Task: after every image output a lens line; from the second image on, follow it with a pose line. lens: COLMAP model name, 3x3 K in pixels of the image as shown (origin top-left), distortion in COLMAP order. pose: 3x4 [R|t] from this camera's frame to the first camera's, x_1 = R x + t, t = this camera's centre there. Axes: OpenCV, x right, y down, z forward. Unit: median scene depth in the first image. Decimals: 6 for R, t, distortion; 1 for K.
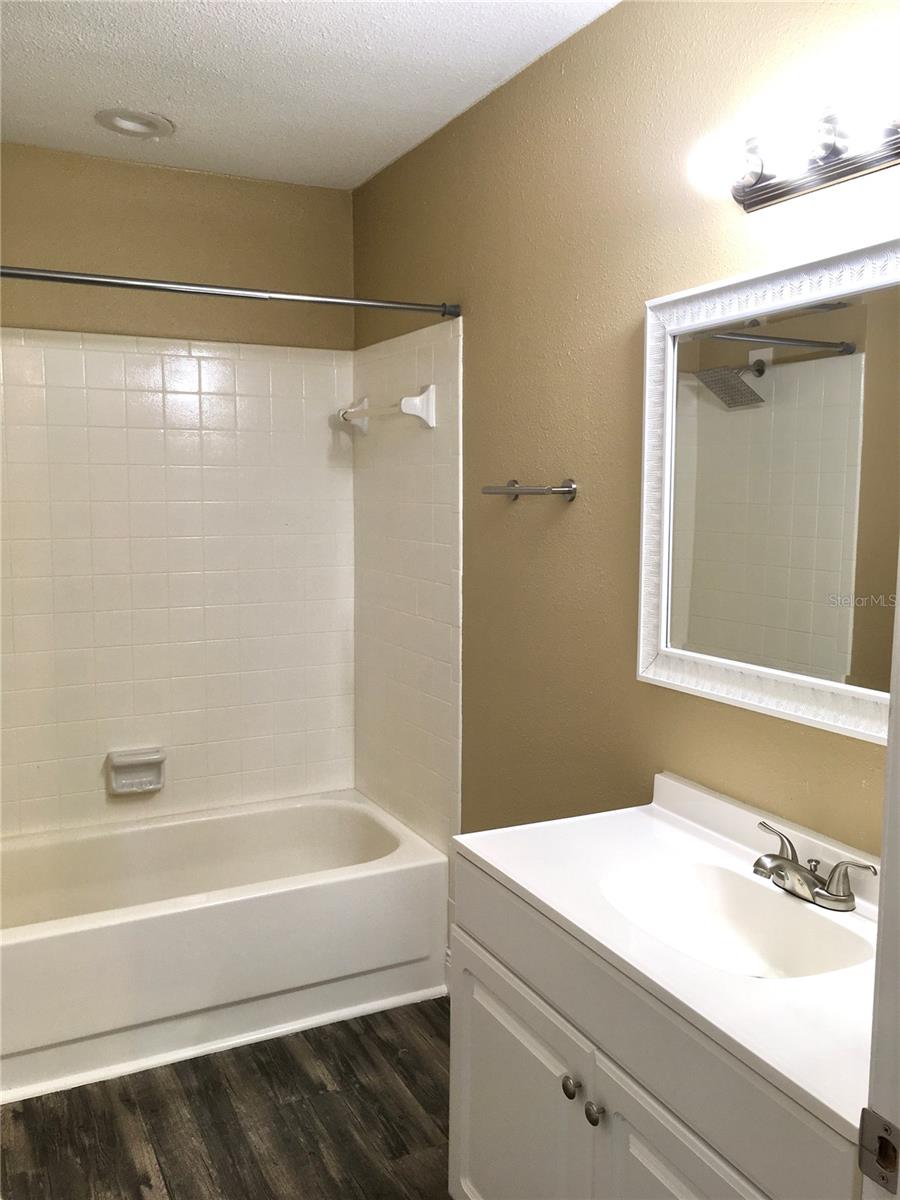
lens RADIAL K [[1026.7, 0, 450.0], [0, 1026.7, 600.0], [0, 0, 1]] dist [0.078868, -0.069418]
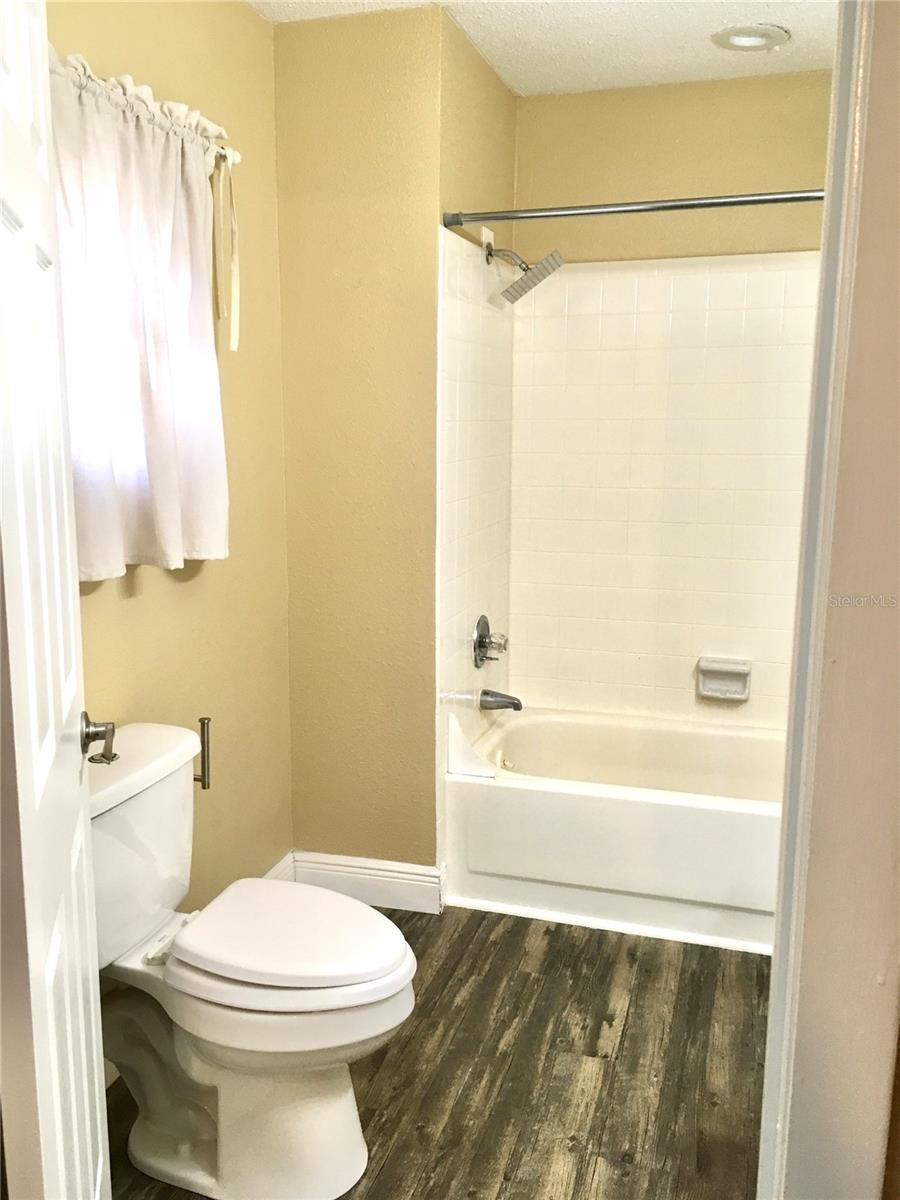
lens RADIAL K [[1026.7, 0, 450.0], [0, 1026.7, 600.0], [0, 0, 1]] dist [0.078868, -0.069418]
pose [[0.732465, 0.122880, -0.669623, 0.247380], [-0.072587, 0.992065, 0.102651, -0.002502], [0.676924, -0.026582, 0.735573, 0.052663]]
